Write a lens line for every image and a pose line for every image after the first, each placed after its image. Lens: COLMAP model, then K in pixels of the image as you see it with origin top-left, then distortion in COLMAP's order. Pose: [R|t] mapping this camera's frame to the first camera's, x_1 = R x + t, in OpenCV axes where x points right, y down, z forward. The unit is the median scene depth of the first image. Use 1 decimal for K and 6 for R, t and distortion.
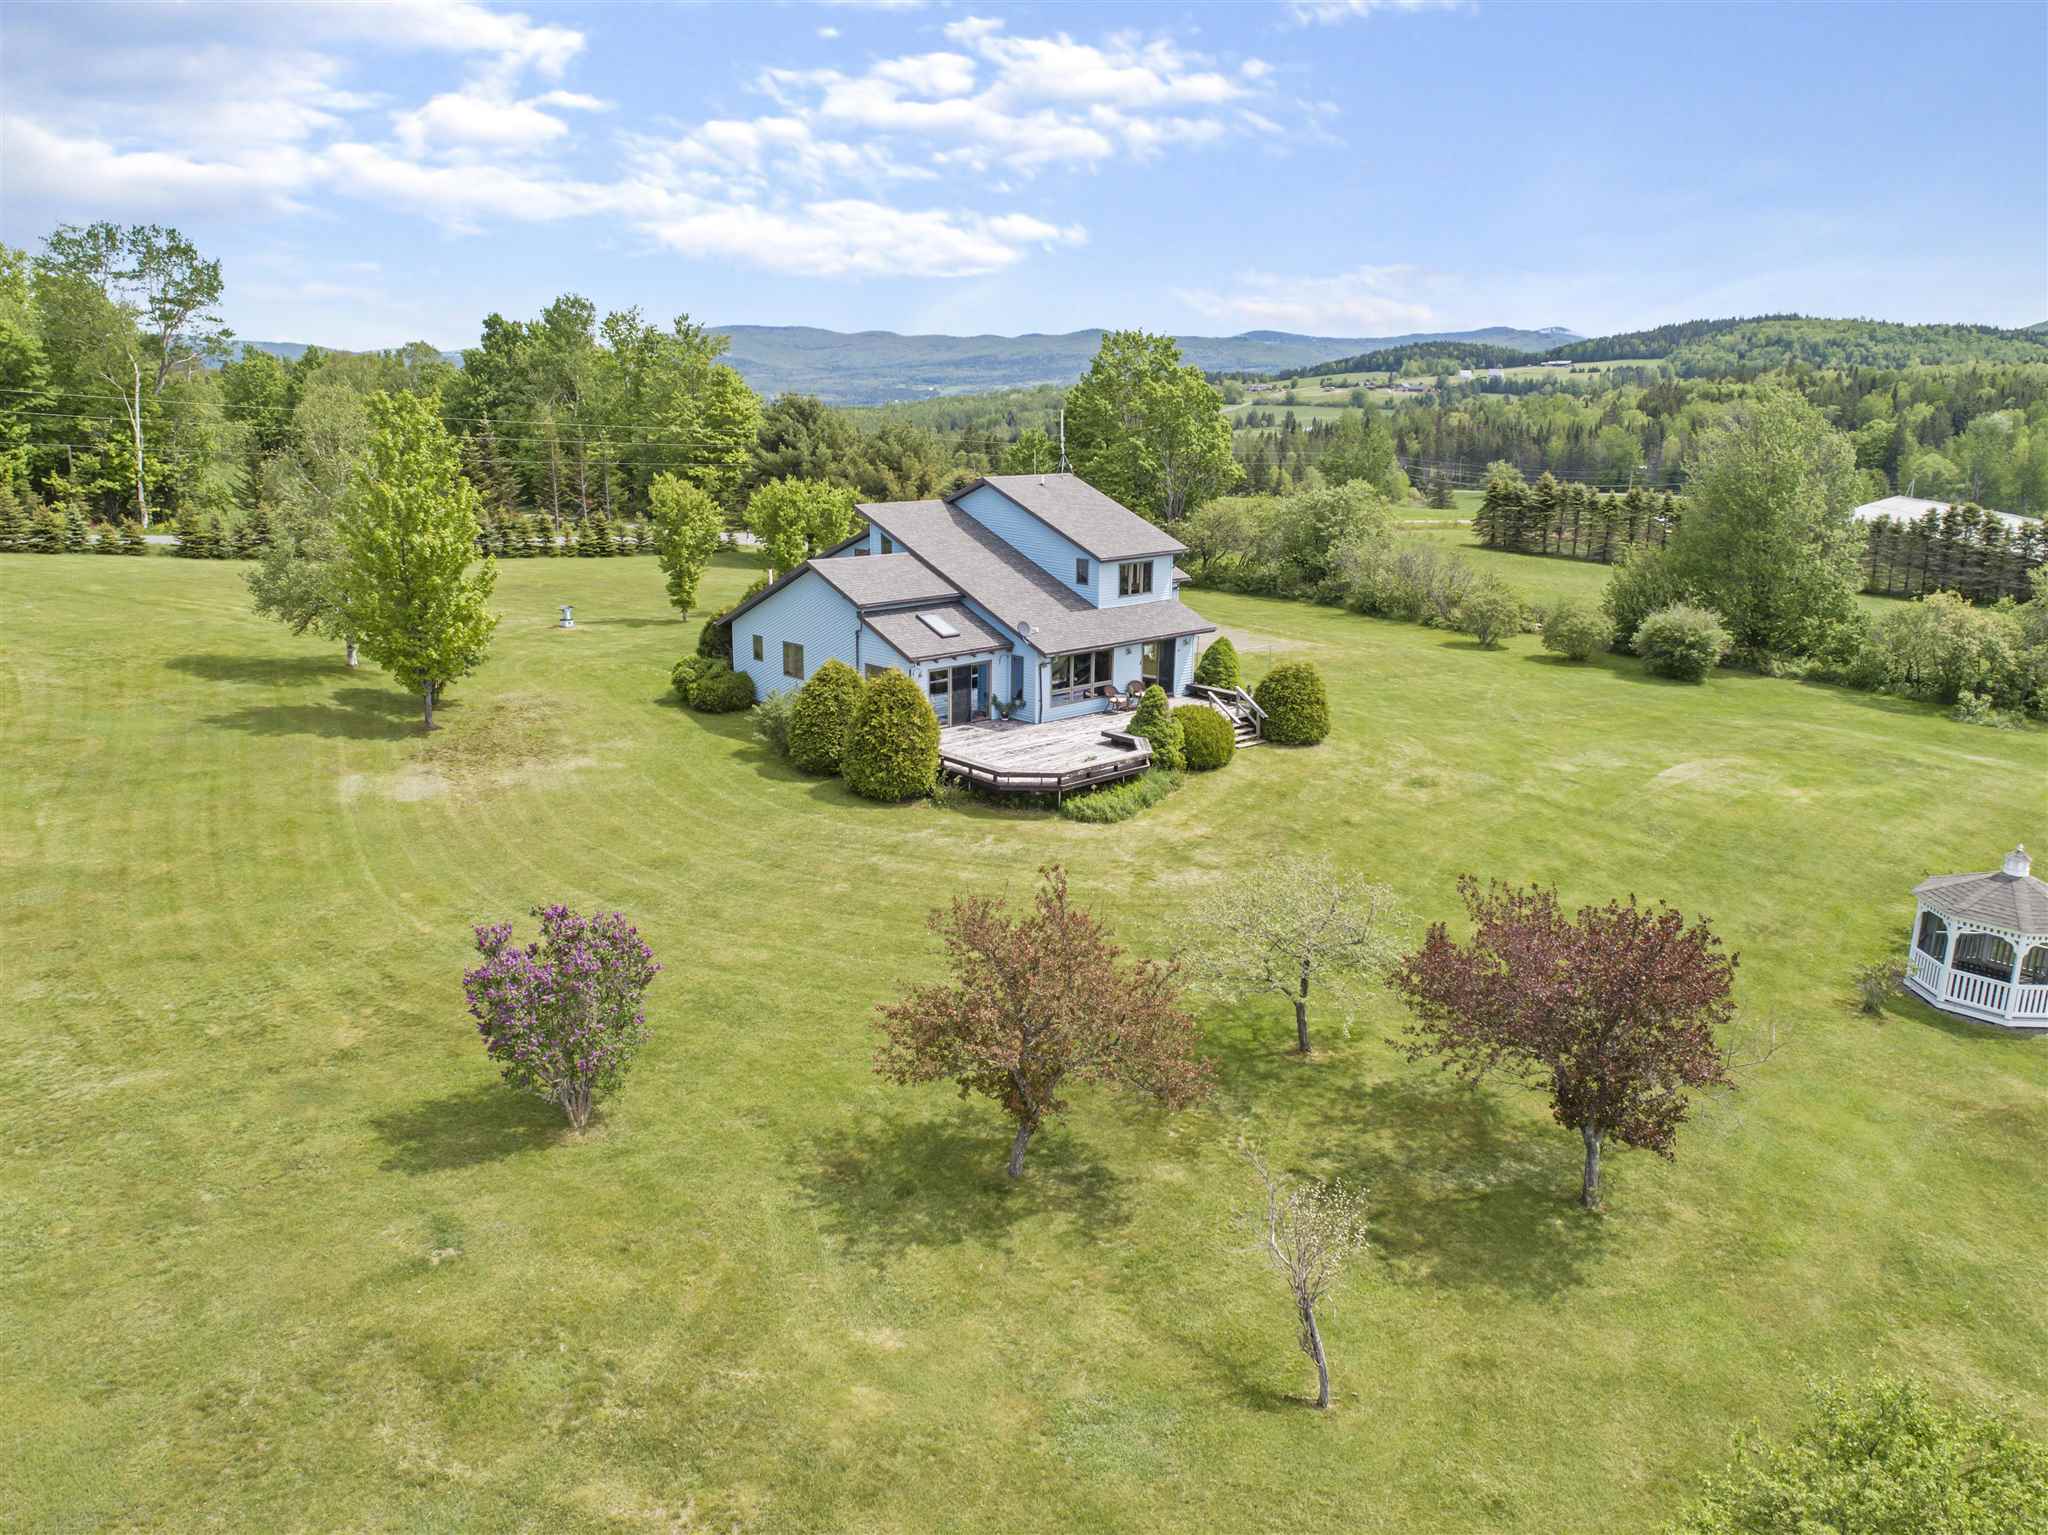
lens RADIAL K [[1547.9, 0, 1021.4], [0, 1547.9, 761.9], [0, 0, 1]] dist [-0.029339, 0.015954]
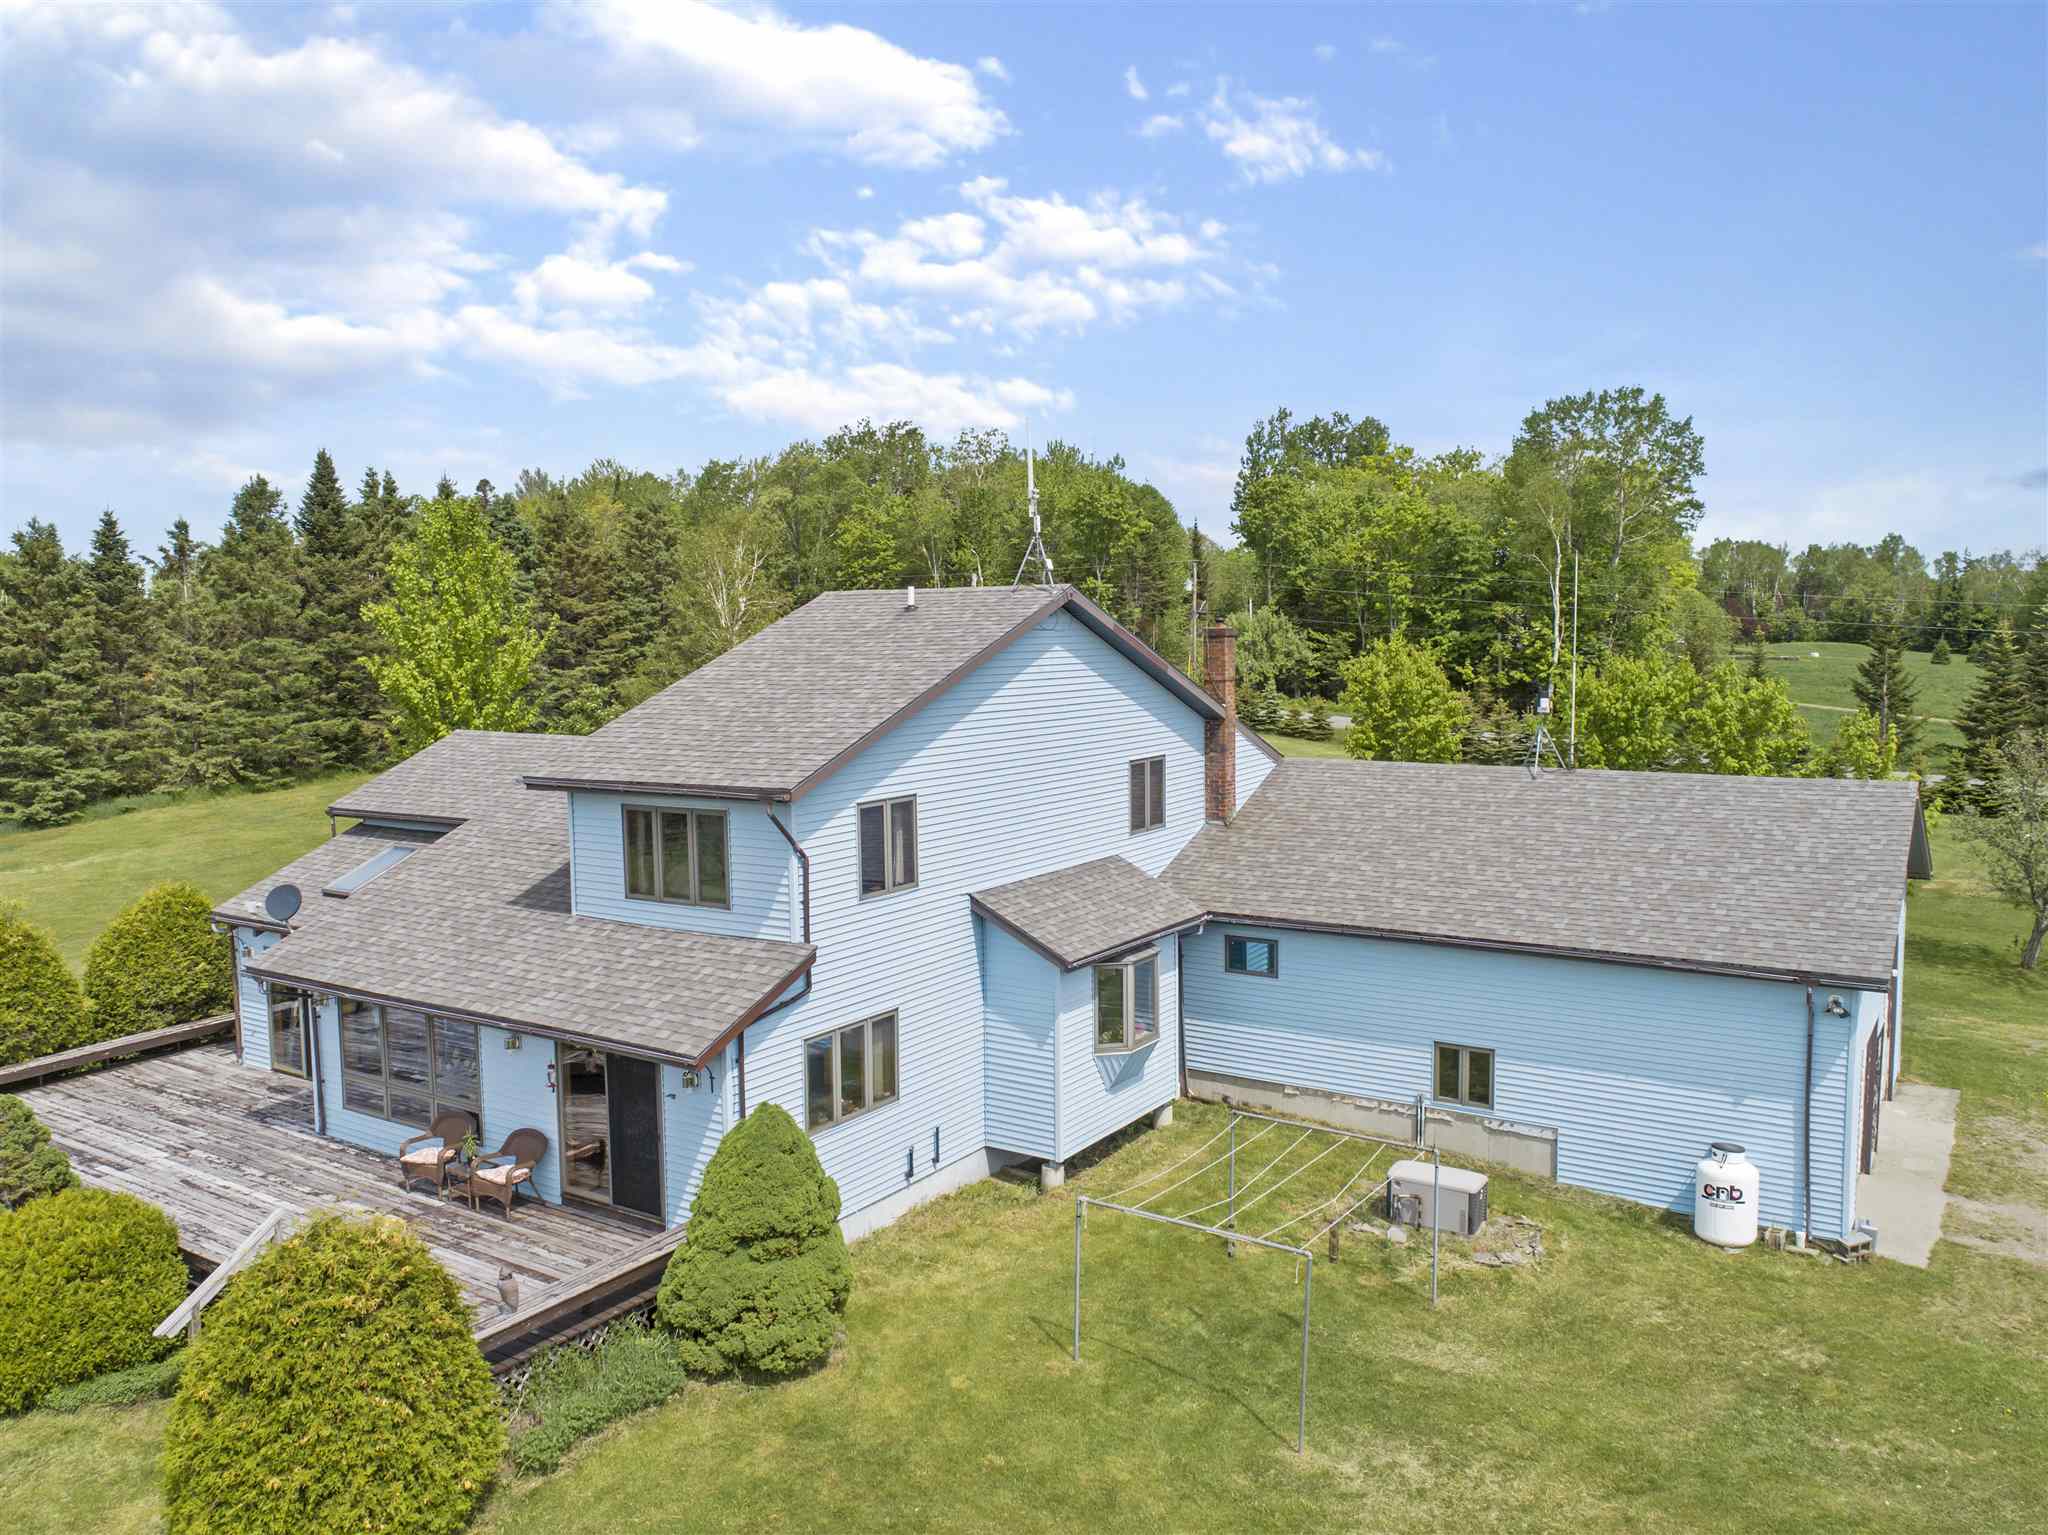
lens RADIAL K [[1547.9, 0, 1029.6], [0, 1547.9, 769.7], [0, 0, 1]] dist [-0.029339, 0.015954]
pose [[0.231072, 0.077411, -0.969852, 0.304167], [-0.221878, 0.974755, 0.024939, -0.117070], [0.947299, 0.209426, 0.242414, 0.707301]]
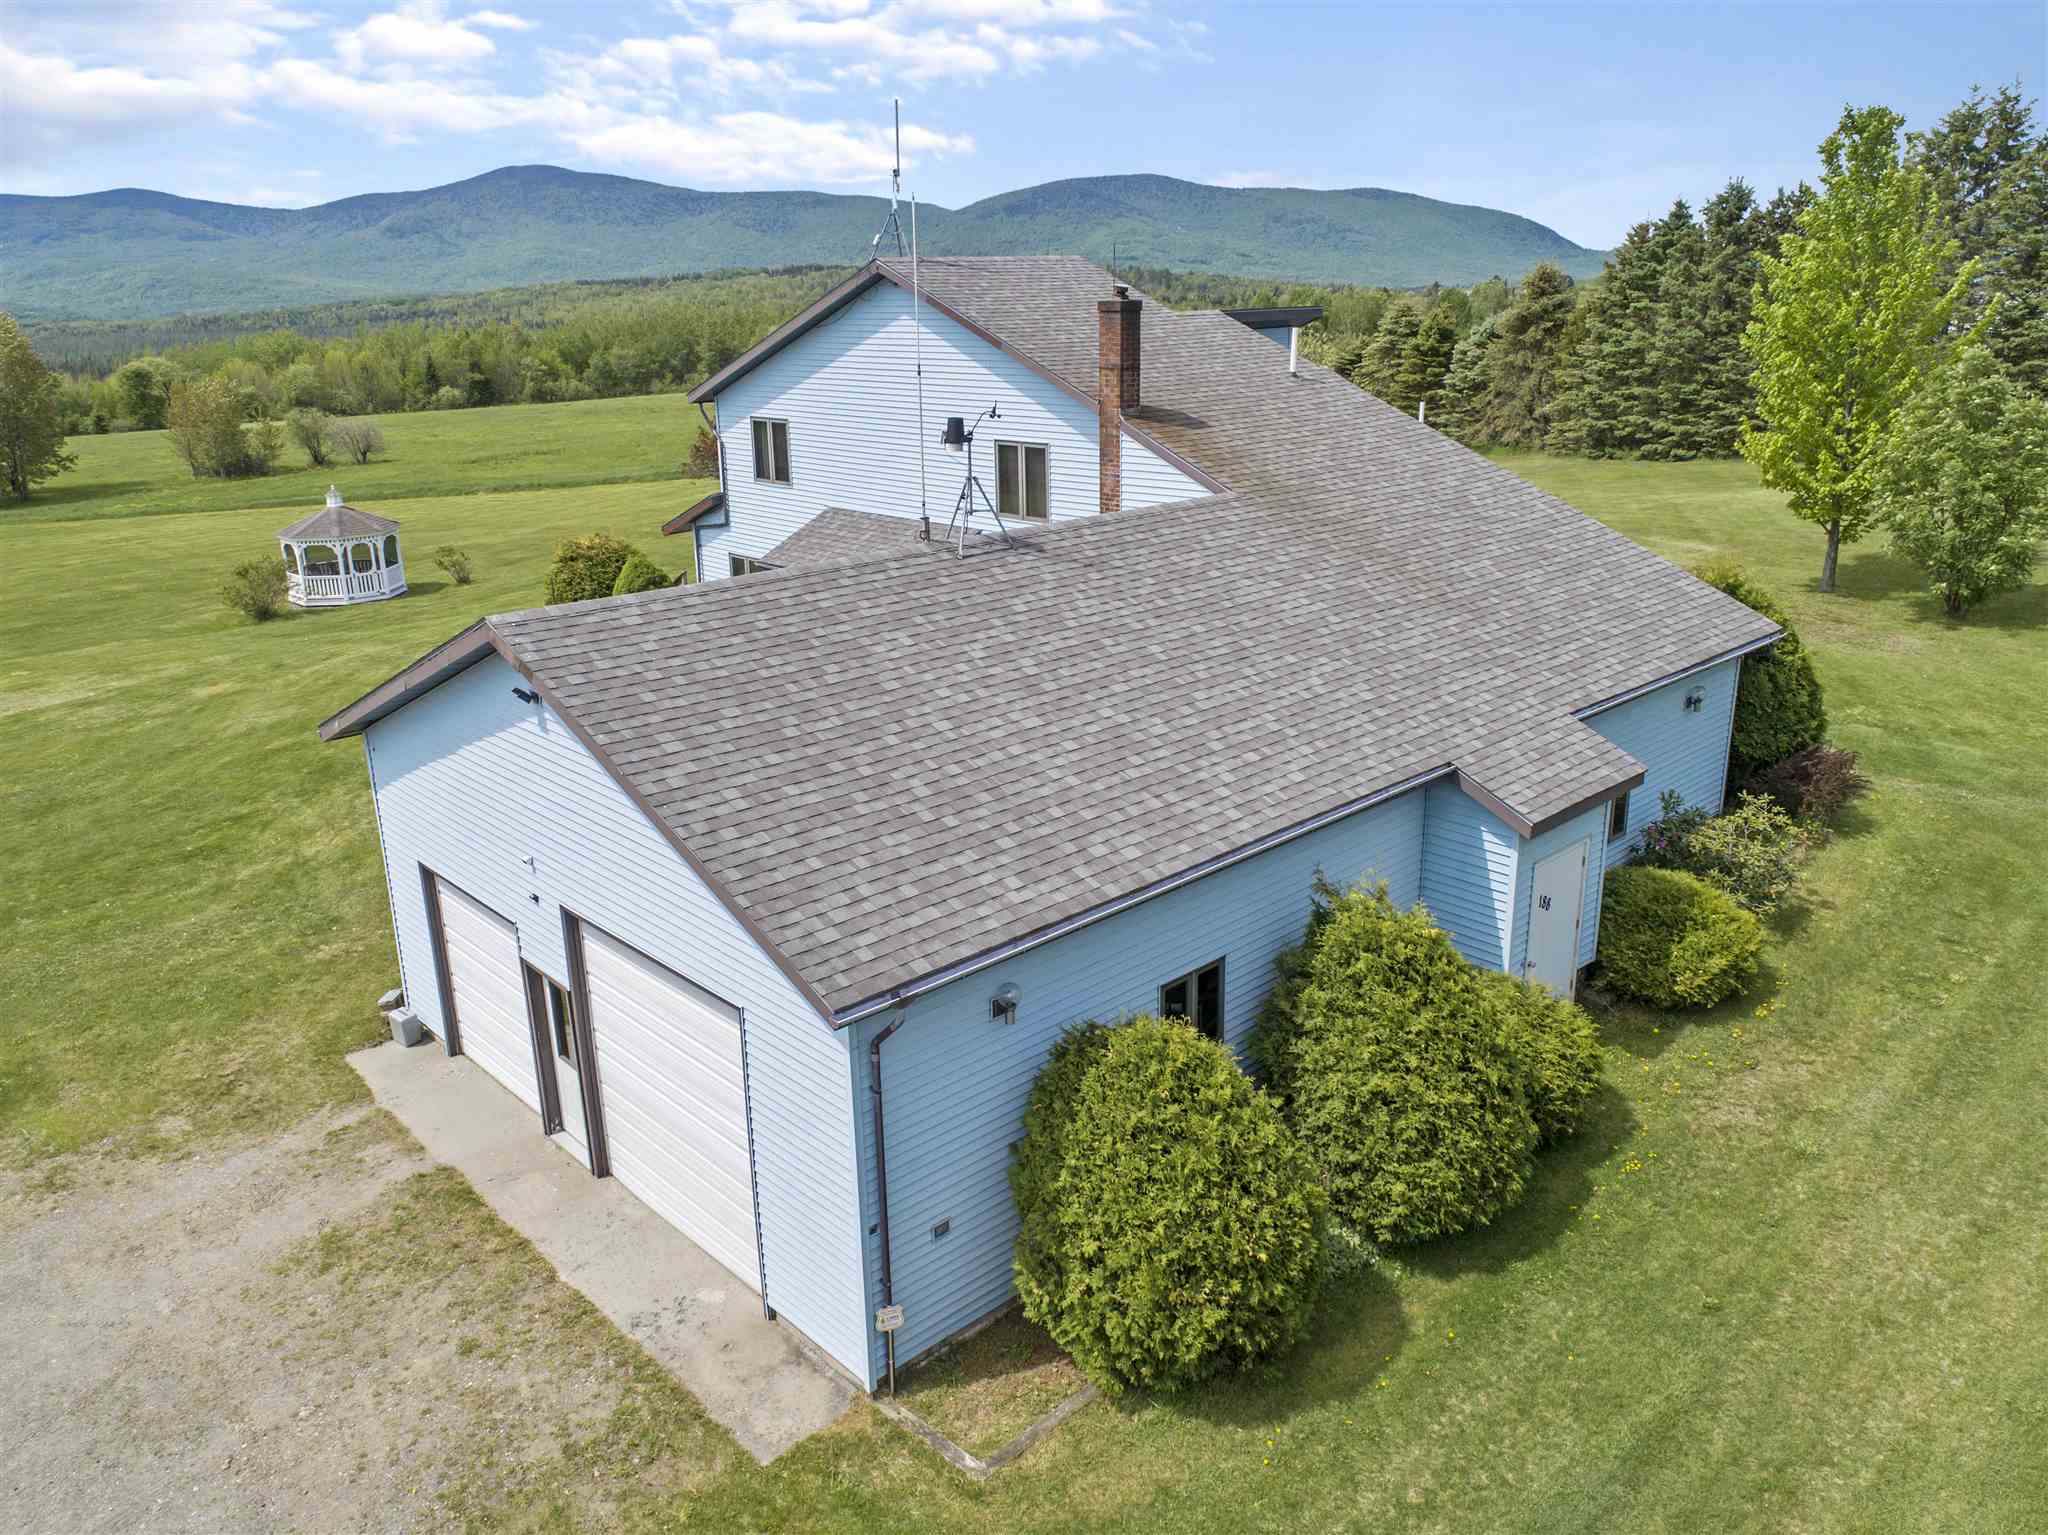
lens RADIAL K [[1547.9, 0, 1016.7], [0, 1547.9, 759.4], [0, 0, 1]] dist [-0.029339, 0.015954]
pose [[-0.999849, 0.002839, 0.017164, -0.008446], [0.011396, 0.852332, 0.522878, -0.223565], [-0.013145, 0.522994, -0.852235, 1.102276]]
